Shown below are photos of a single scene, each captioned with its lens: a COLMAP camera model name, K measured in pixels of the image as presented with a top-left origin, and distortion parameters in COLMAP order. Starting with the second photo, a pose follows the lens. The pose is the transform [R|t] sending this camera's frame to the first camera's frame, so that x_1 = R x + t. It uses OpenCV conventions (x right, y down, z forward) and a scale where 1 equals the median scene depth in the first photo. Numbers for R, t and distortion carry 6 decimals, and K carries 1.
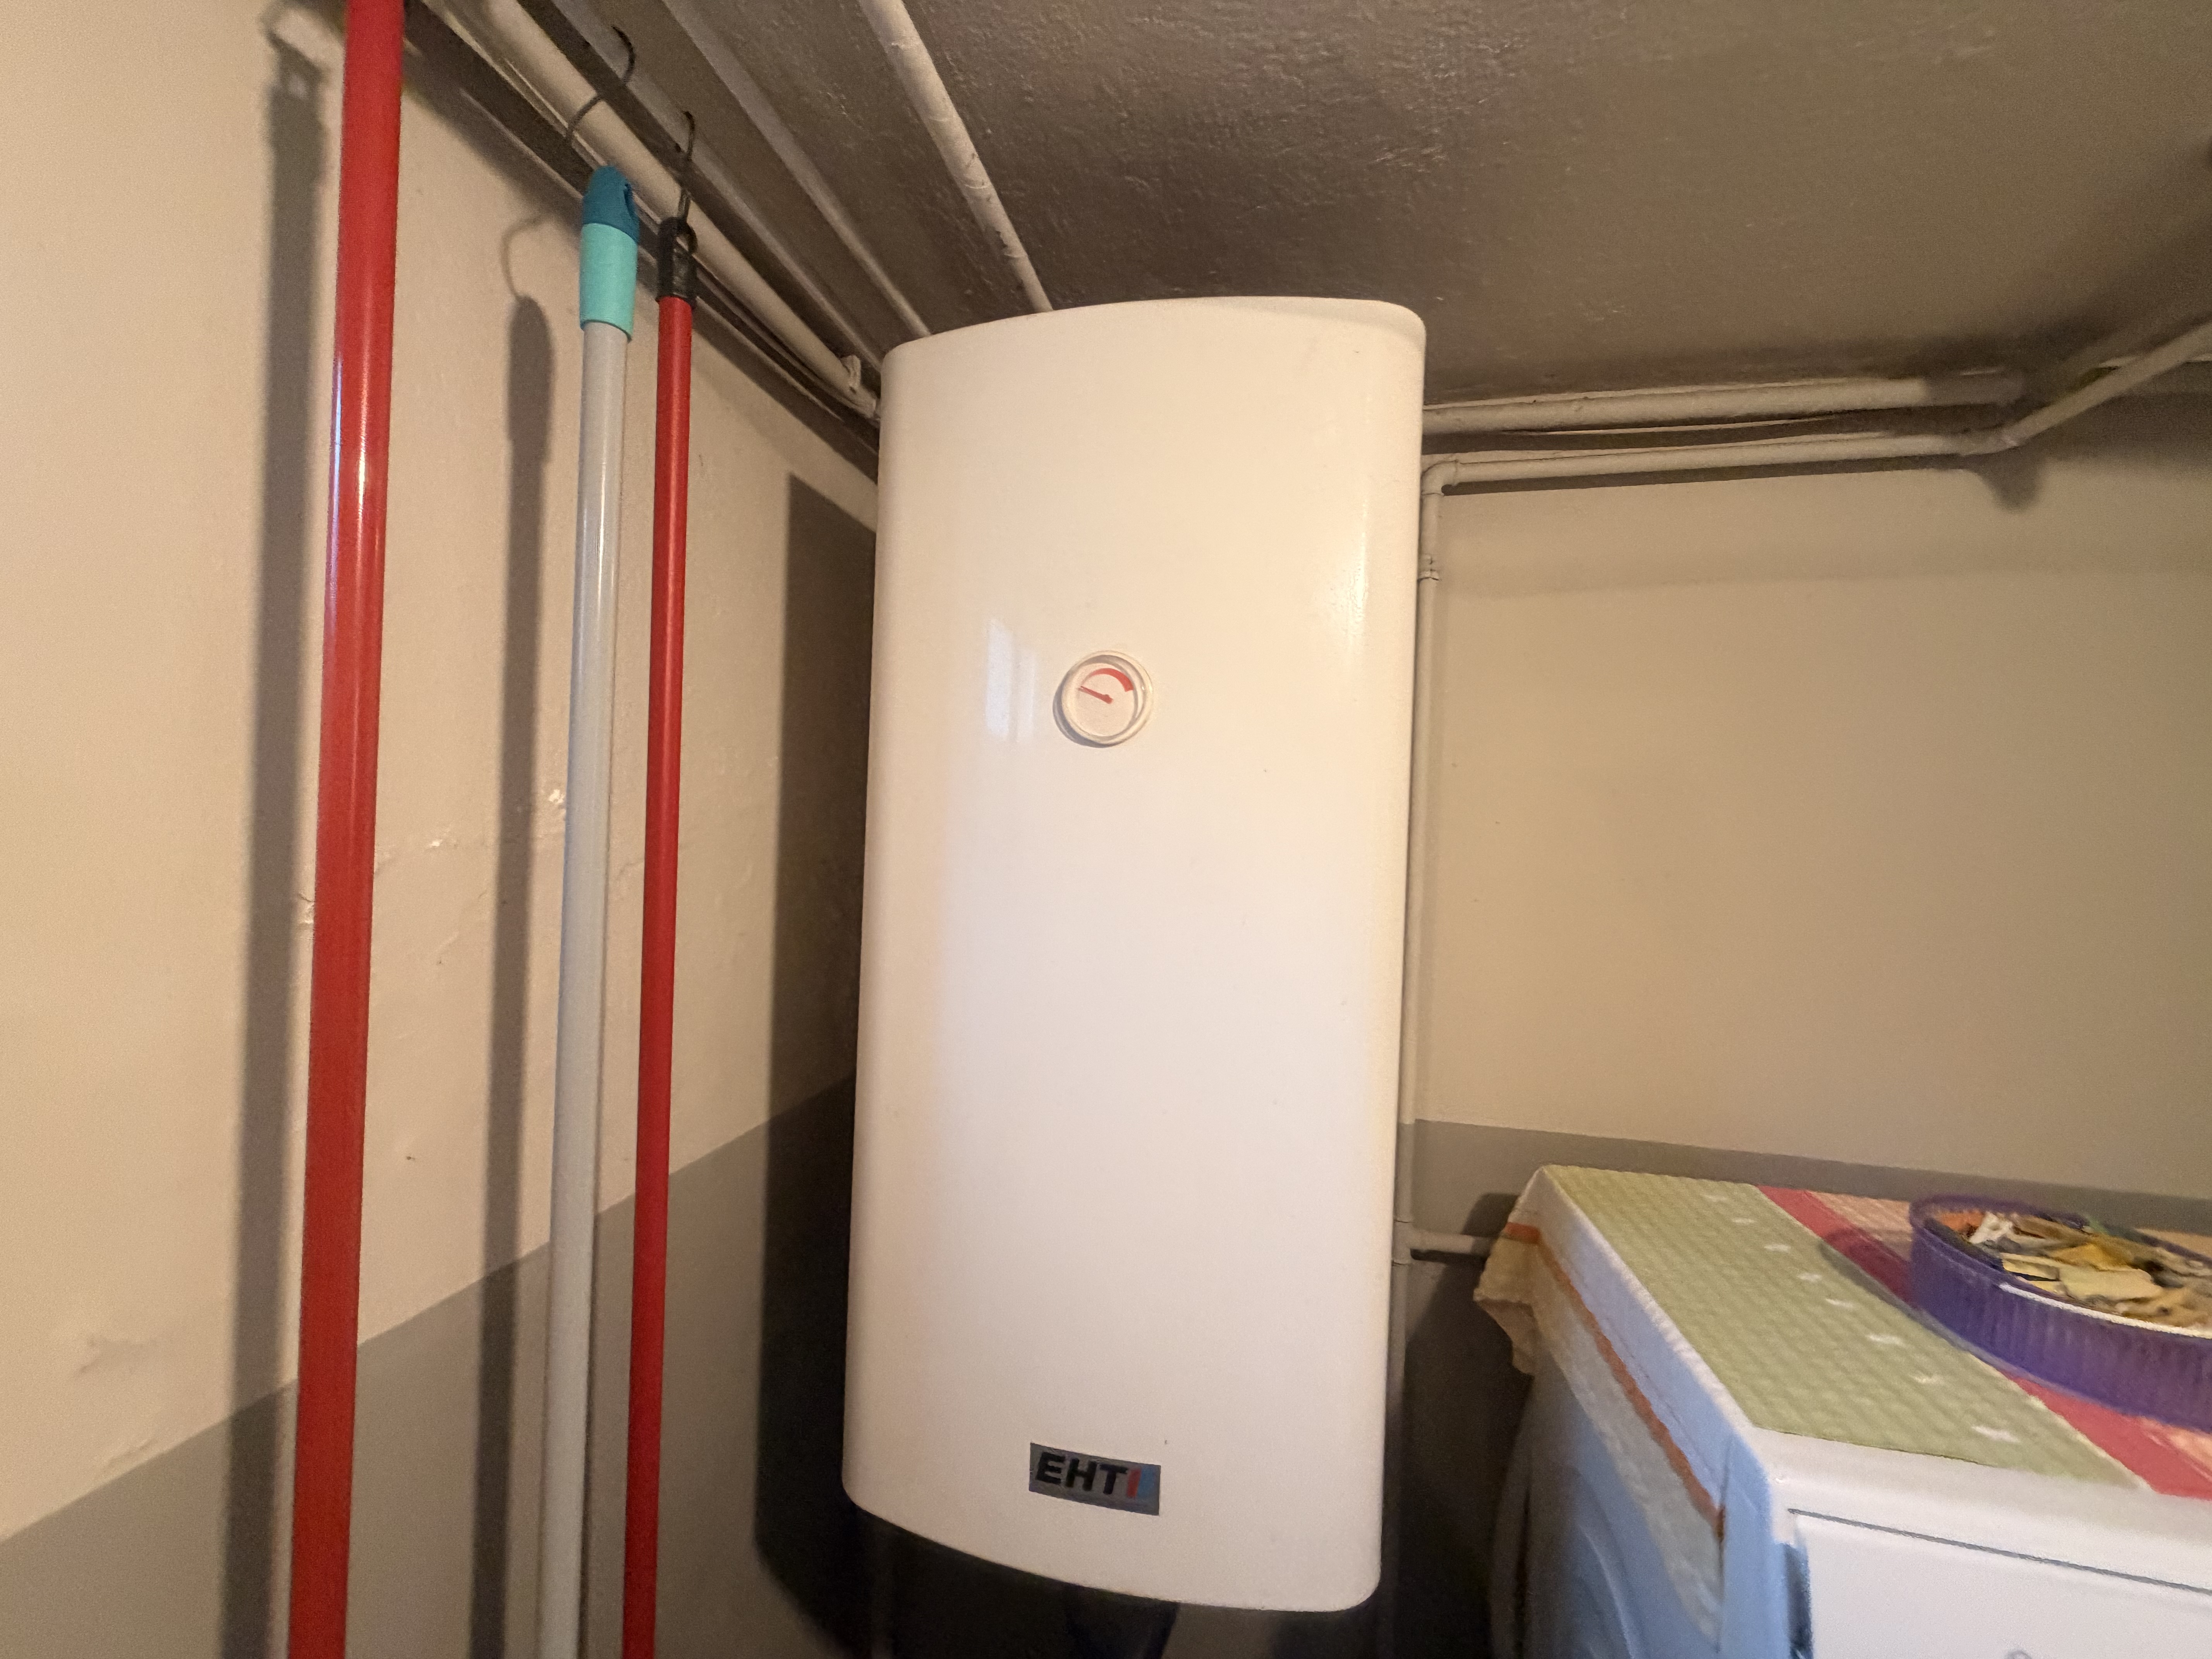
lens RADIAL K [[879.0, 0, 1097.1], [0, 879.0, 836.3], [0, 0, 1]] dist [-0.001551, 0.000301]
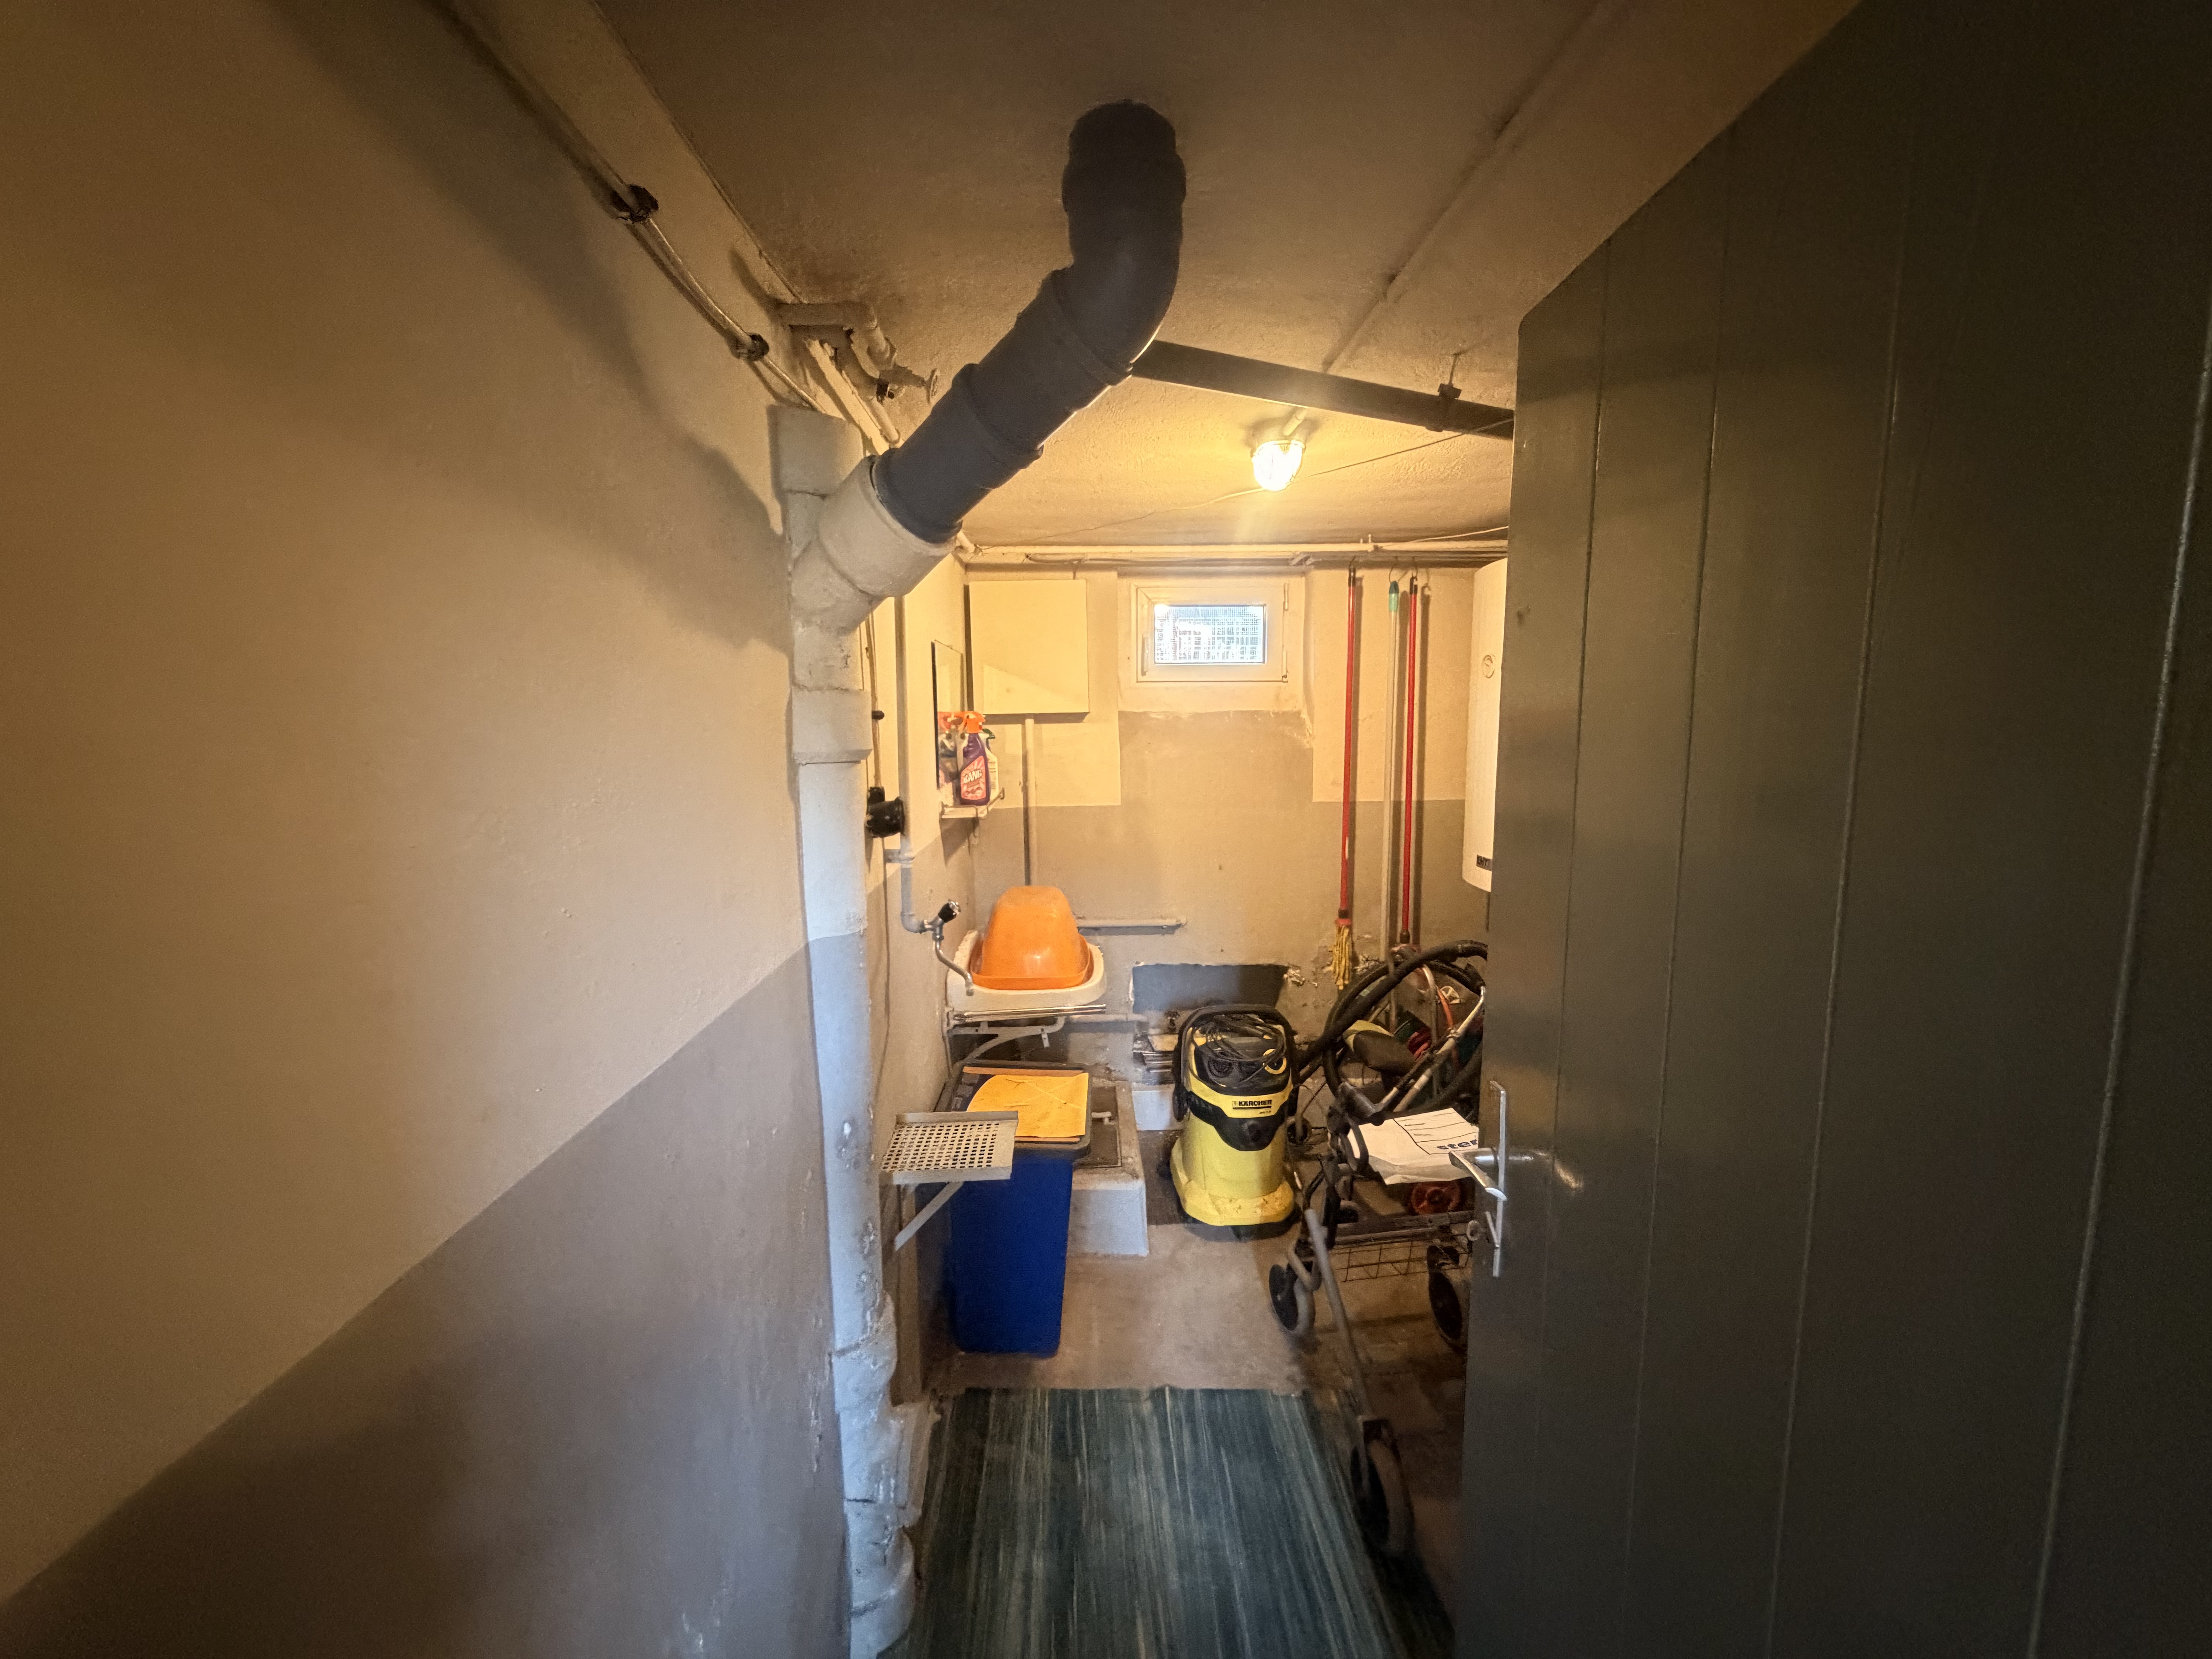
lens RADIAL K [[879.0, 0, 1102.3], [0, 879.0, 827.2], [0, 0, 1]] dist [-0.001551, 0.000301]
pose [[0.249783, 0.081273, -0.964885, 3.379209], [0.017568, 0.995927, 0.088435, 0.183473], [0.968142, -0.039040, 0.247338, -1.653552]]
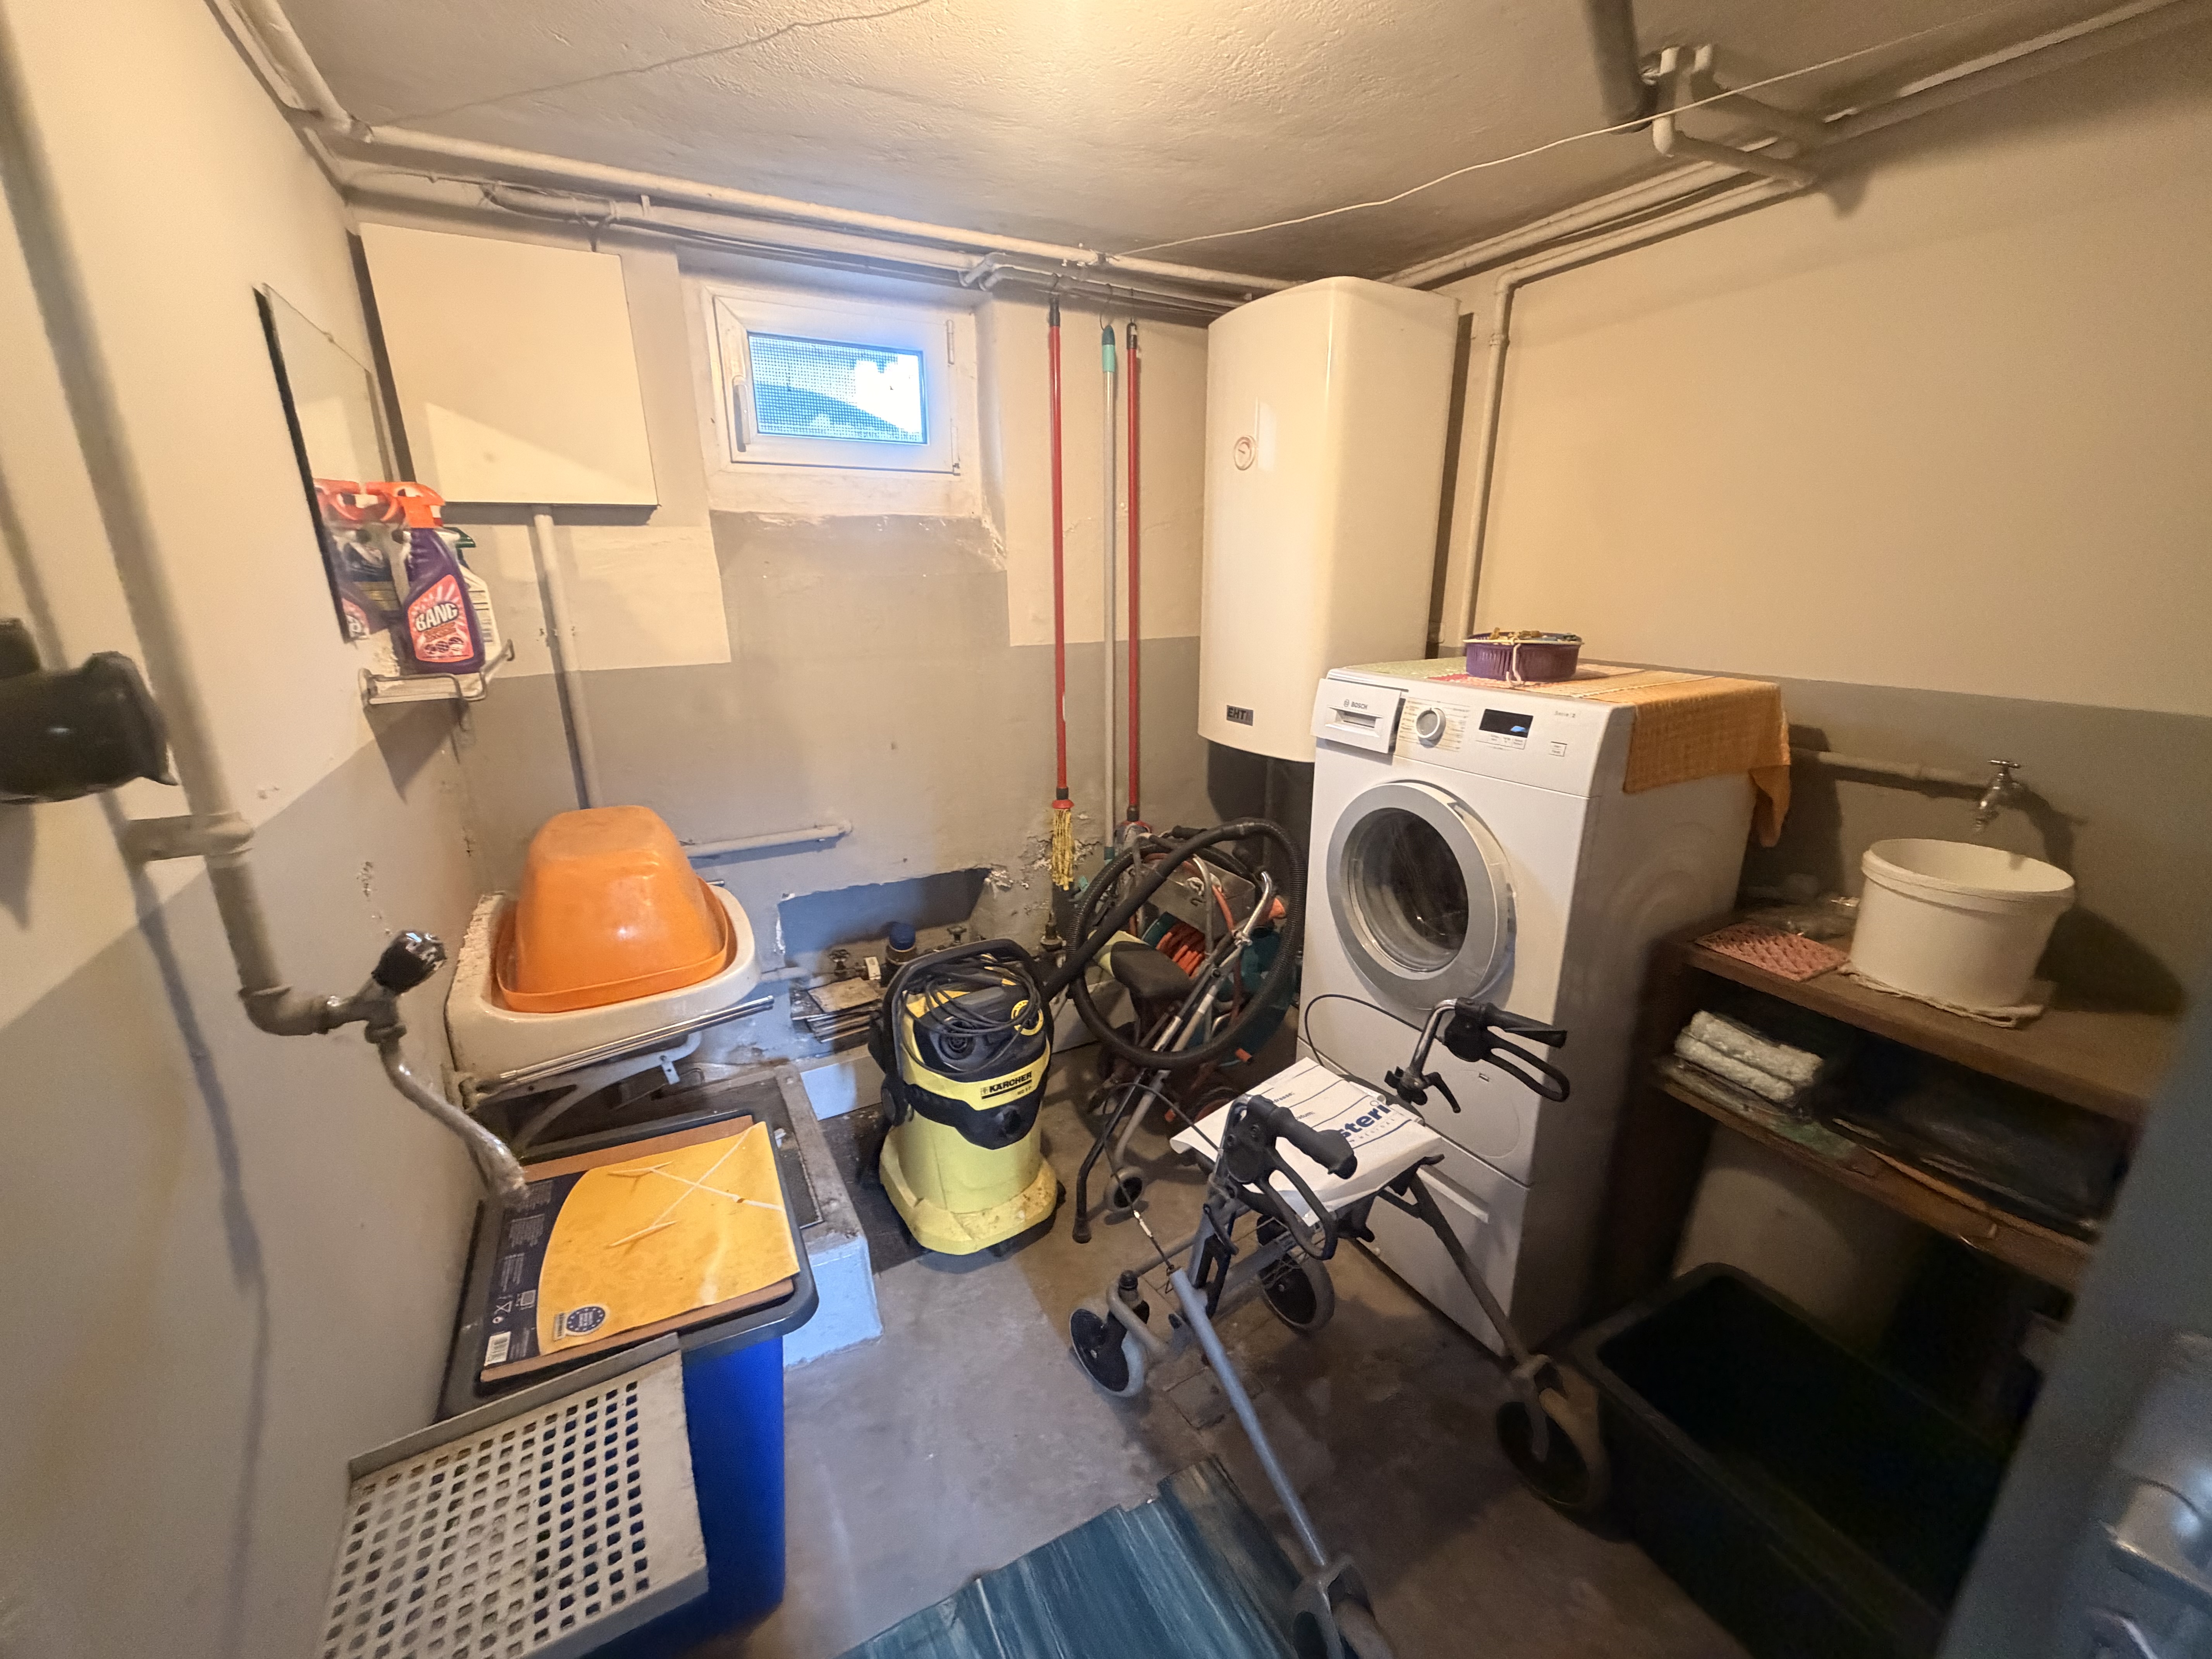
lens RADIAL K [[879.0, 0, 1097.6], [0, 879.0, 828.7], [0, 0, 1]] dist [-0.001551, 0.000301]
pose [[0.665359, 0.178534, -0.724861, 2.021943], [0.027785, 0.964387, 0.263033, 0.272222], [0.746006, -0.195151, 0.636703, -1.485522]]
